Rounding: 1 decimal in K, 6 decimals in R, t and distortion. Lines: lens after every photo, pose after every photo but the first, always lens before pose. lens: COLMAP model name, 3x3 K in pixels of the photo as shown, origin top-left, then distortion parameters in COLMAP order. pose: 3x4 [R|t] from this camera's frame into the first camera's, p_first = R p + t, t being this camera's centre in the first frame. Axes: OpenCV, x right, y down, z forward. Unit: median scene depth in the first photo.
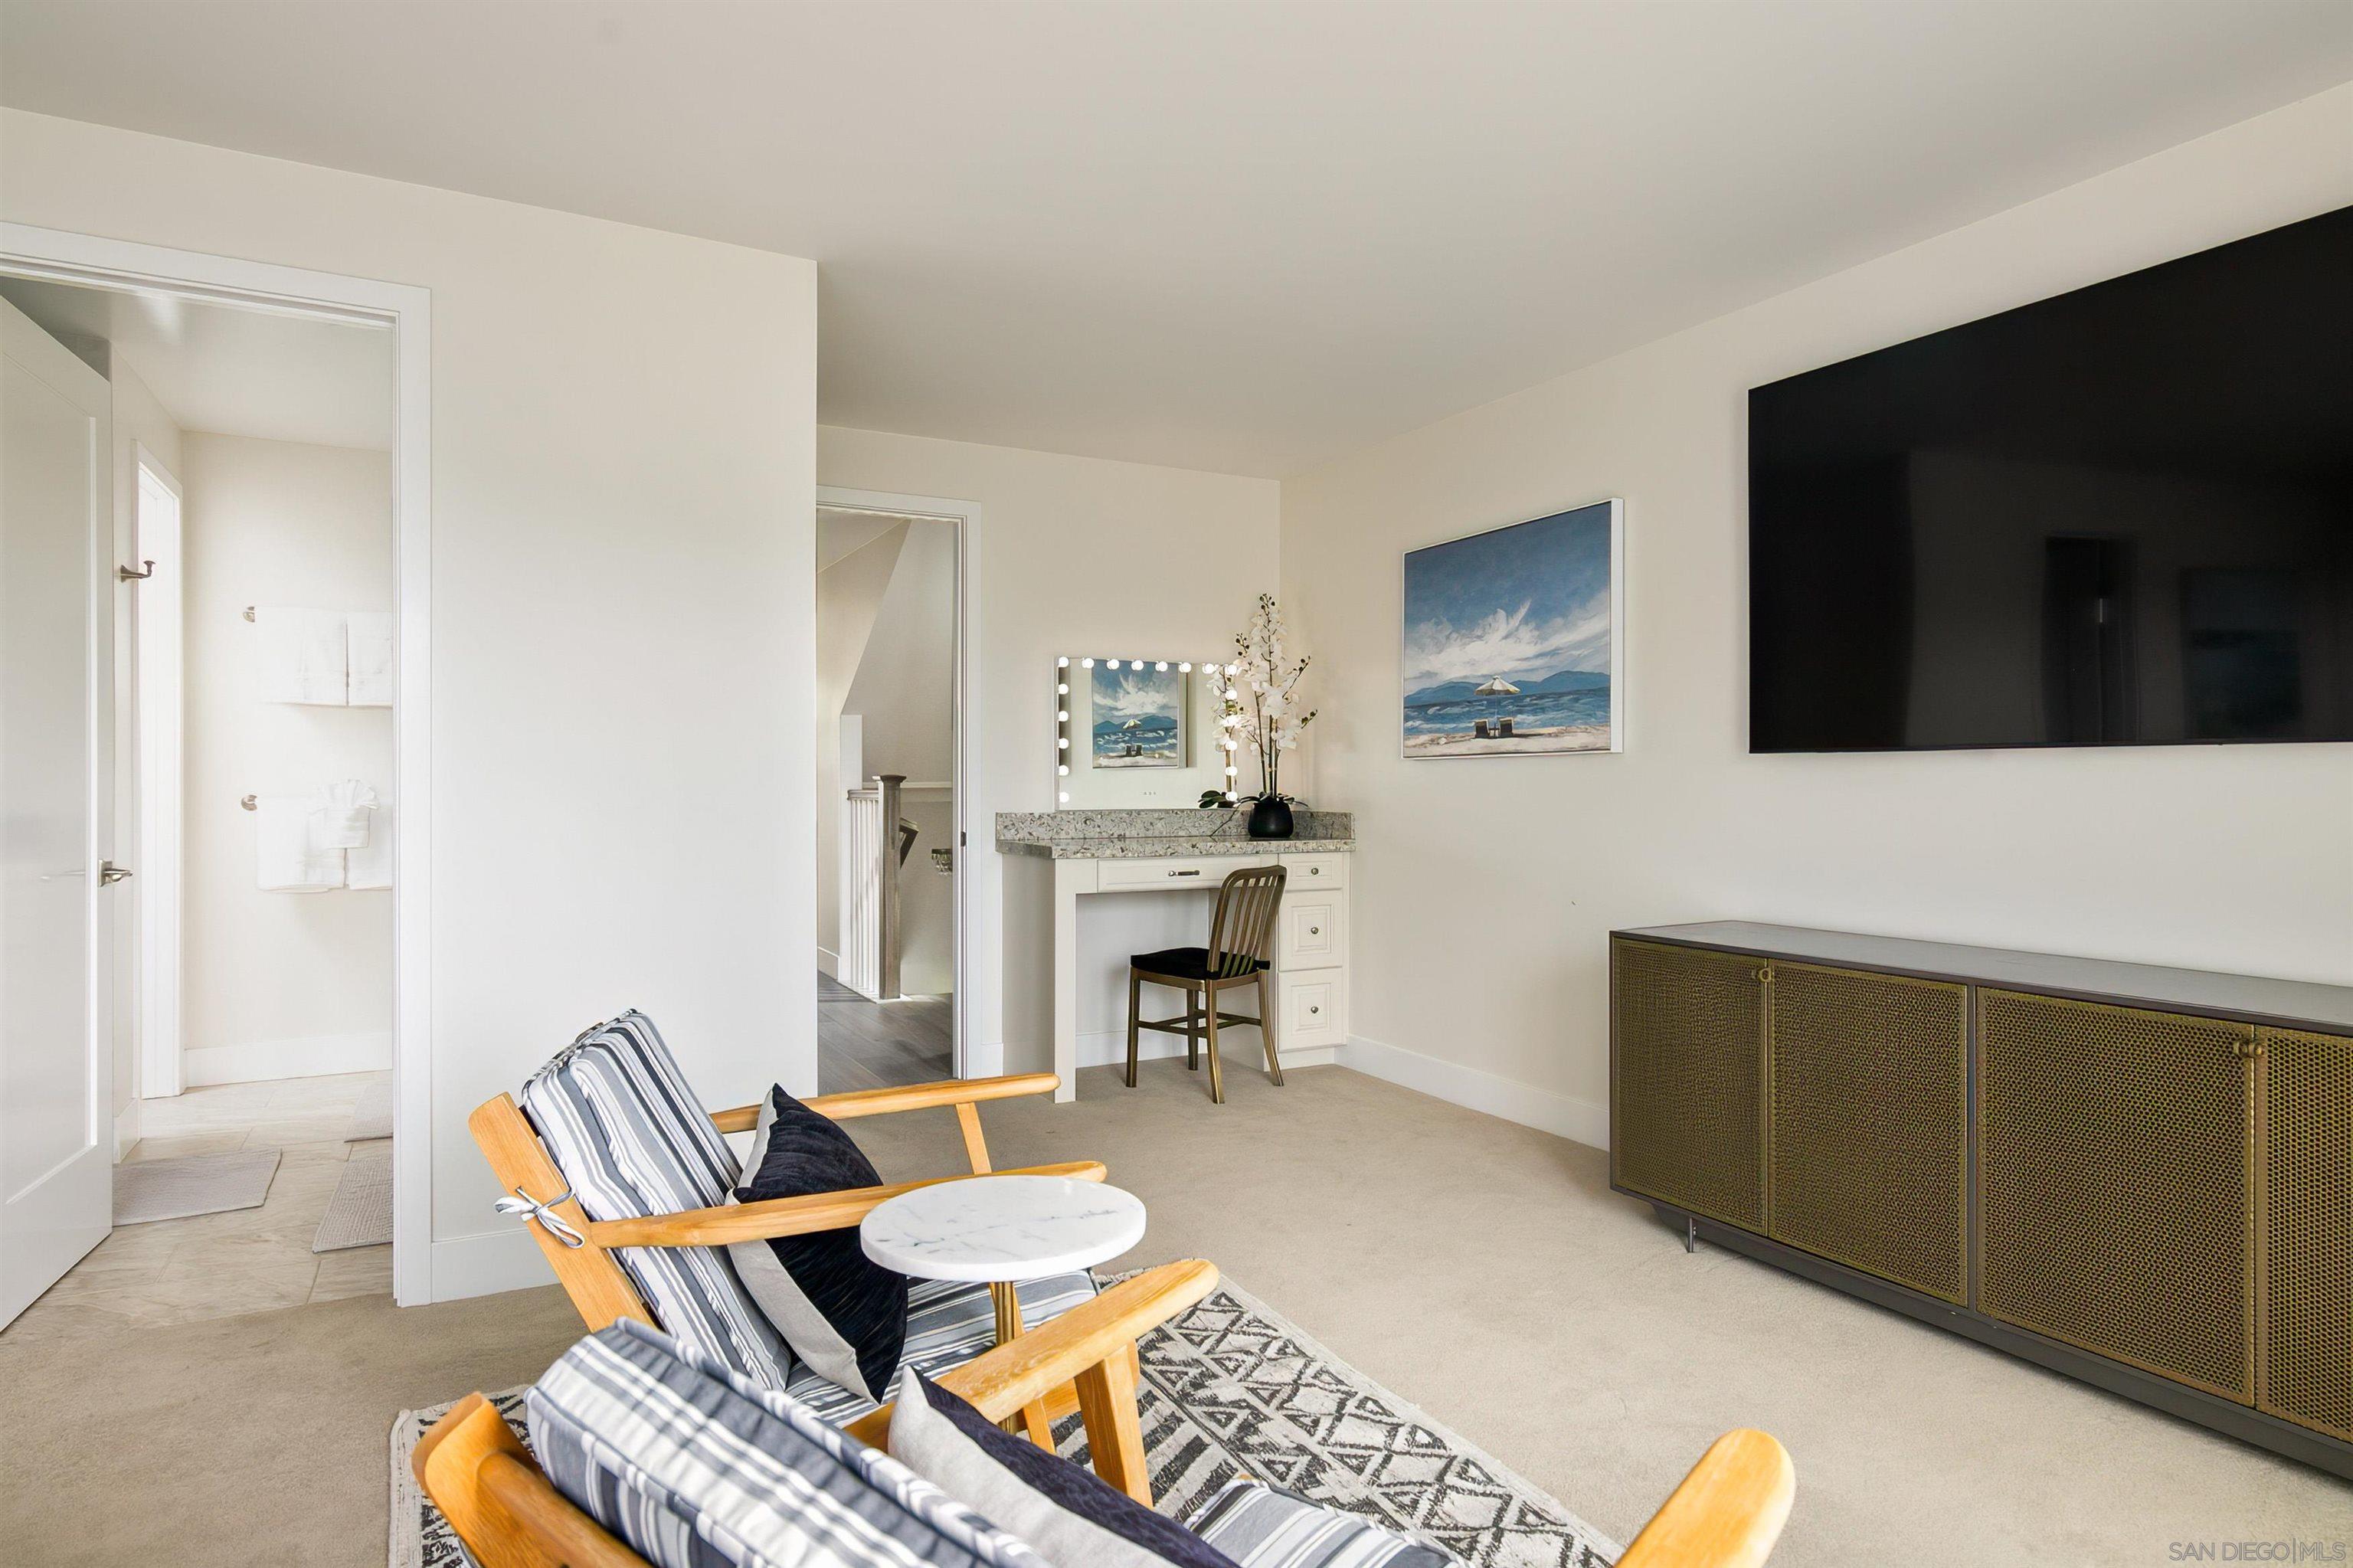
lens RADIAL K [[1333.1, 0, 1176.3], [0, 1333.1, 785.2], [0, 0, 1]] dist [-0.000008, -0.000001]
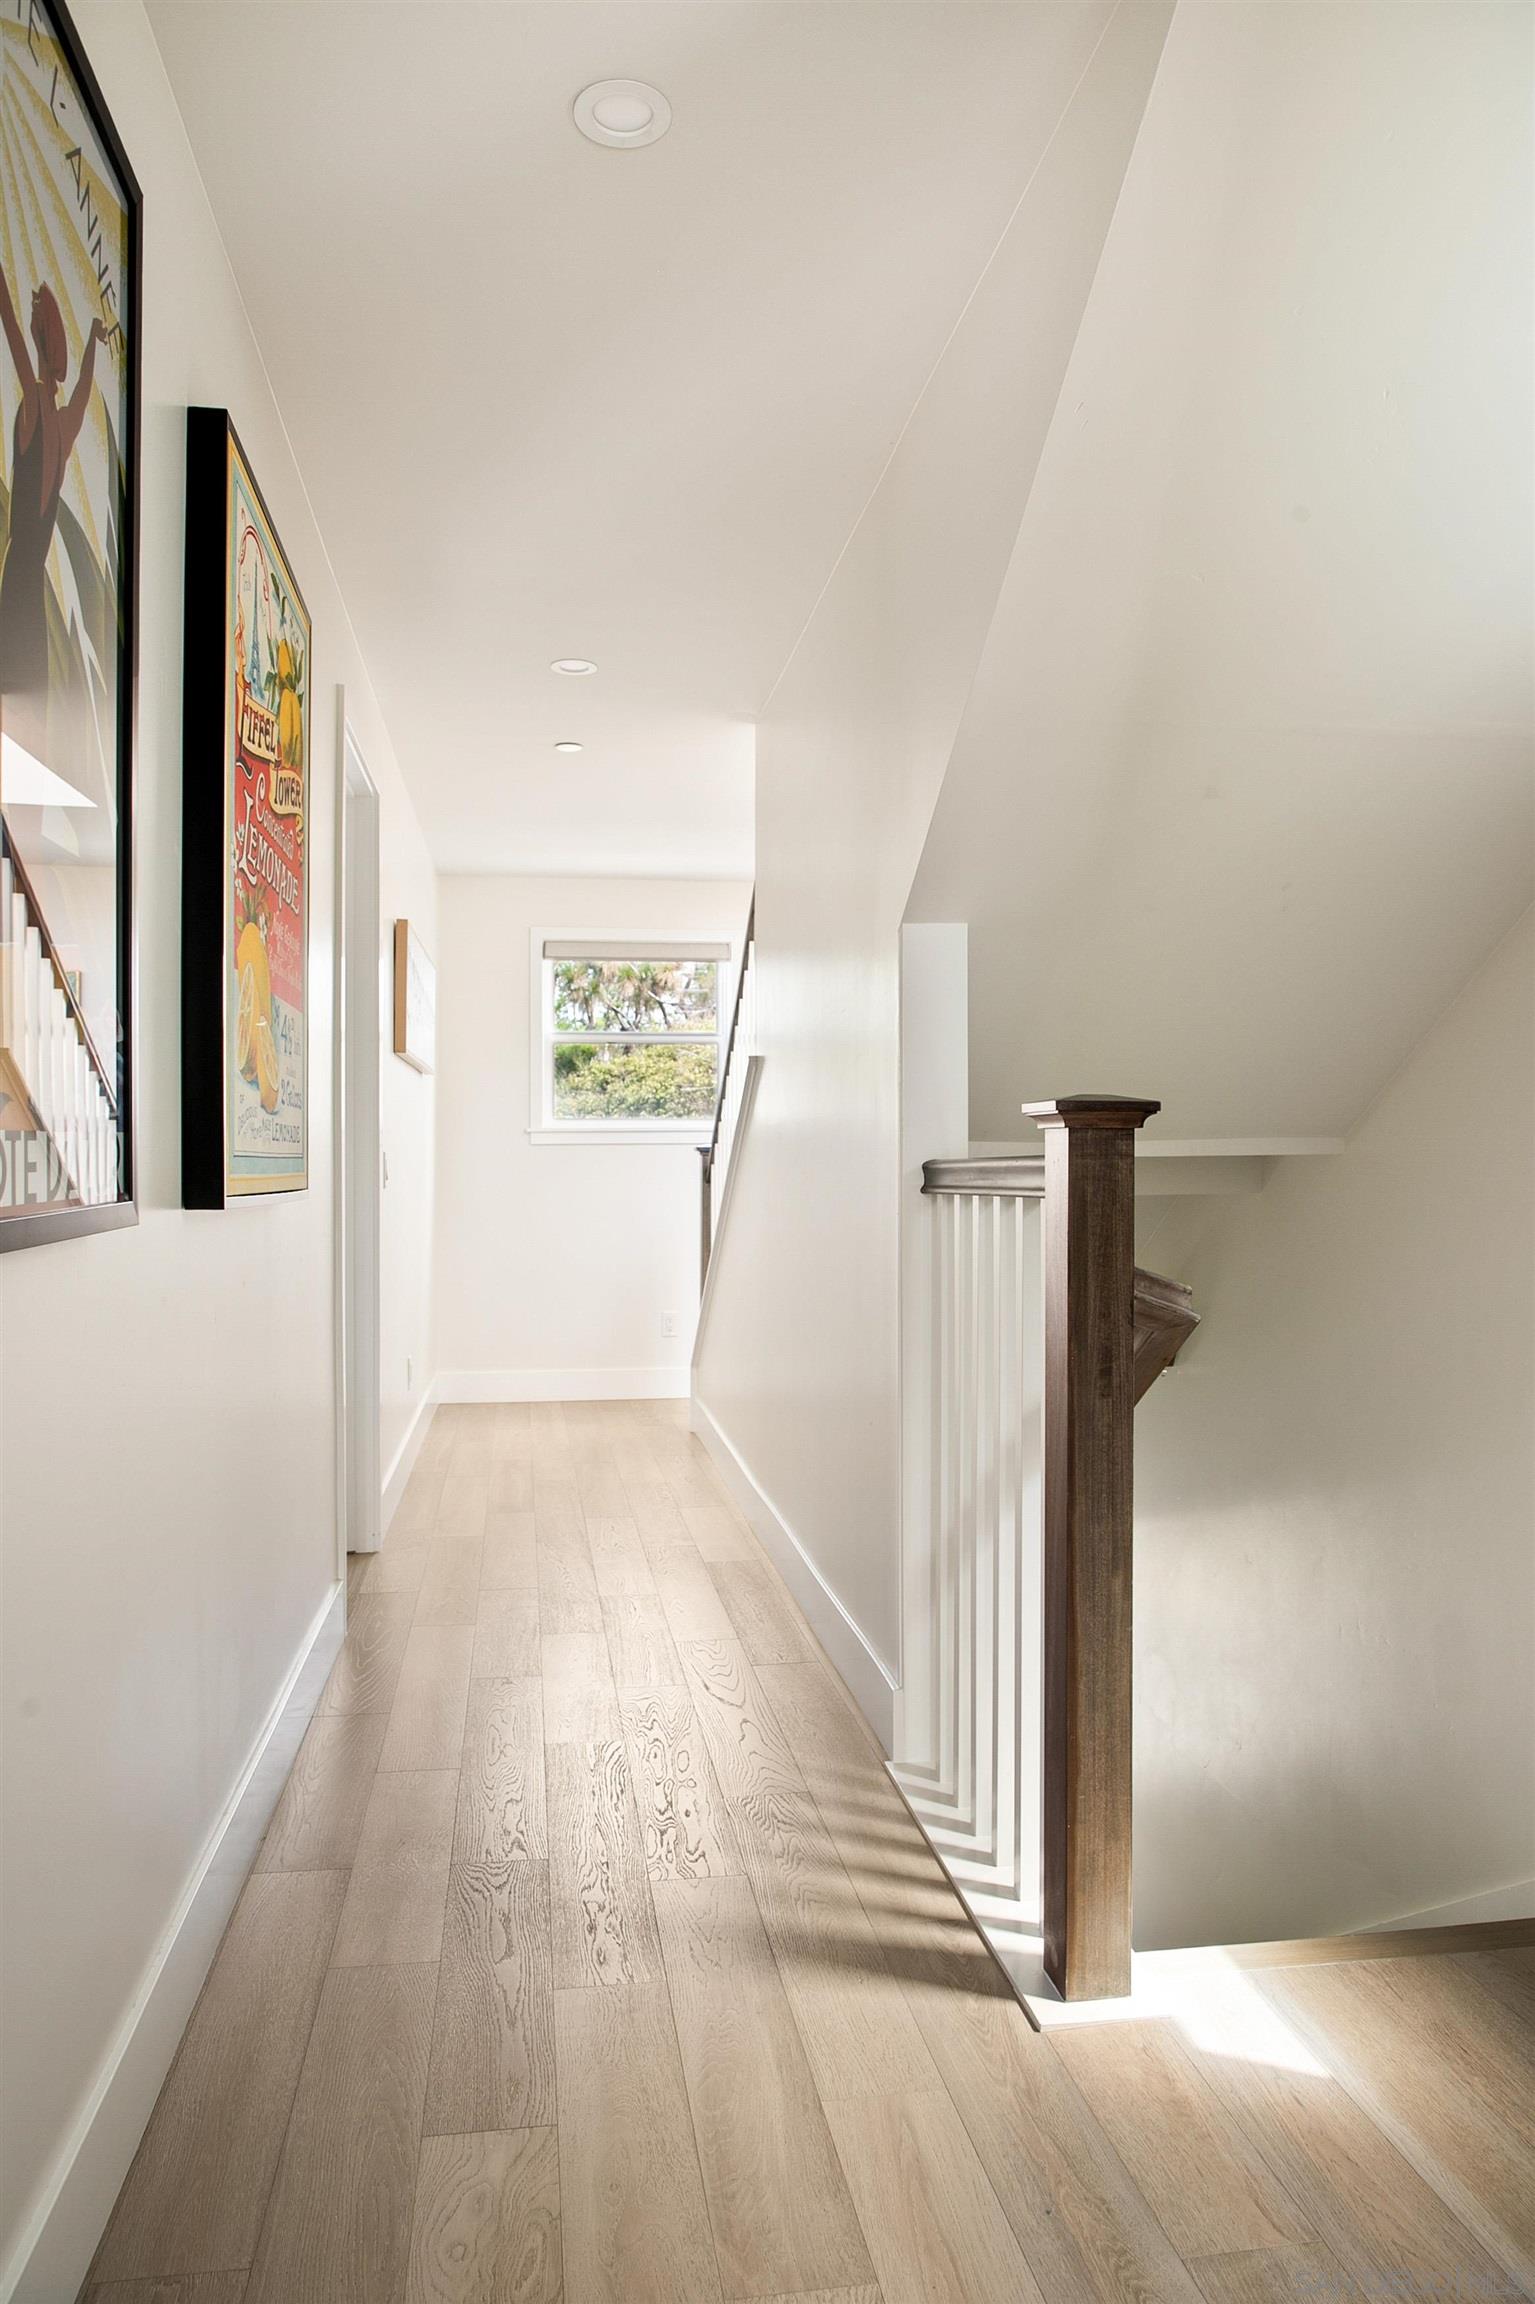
lens RADIAL K [[1601.4, 0, 767.4], [0, 1601.4, 1153.5], [0, 0, 1]] dist [-0.000233, -0.000025]
pose [[0.941168, -0.000476, -0.337938, -0.170659], [-0.000587, 0.999995, -0.003044, 0.002720], [0.337938, 0.003064, 0.941163, 0.705134]]
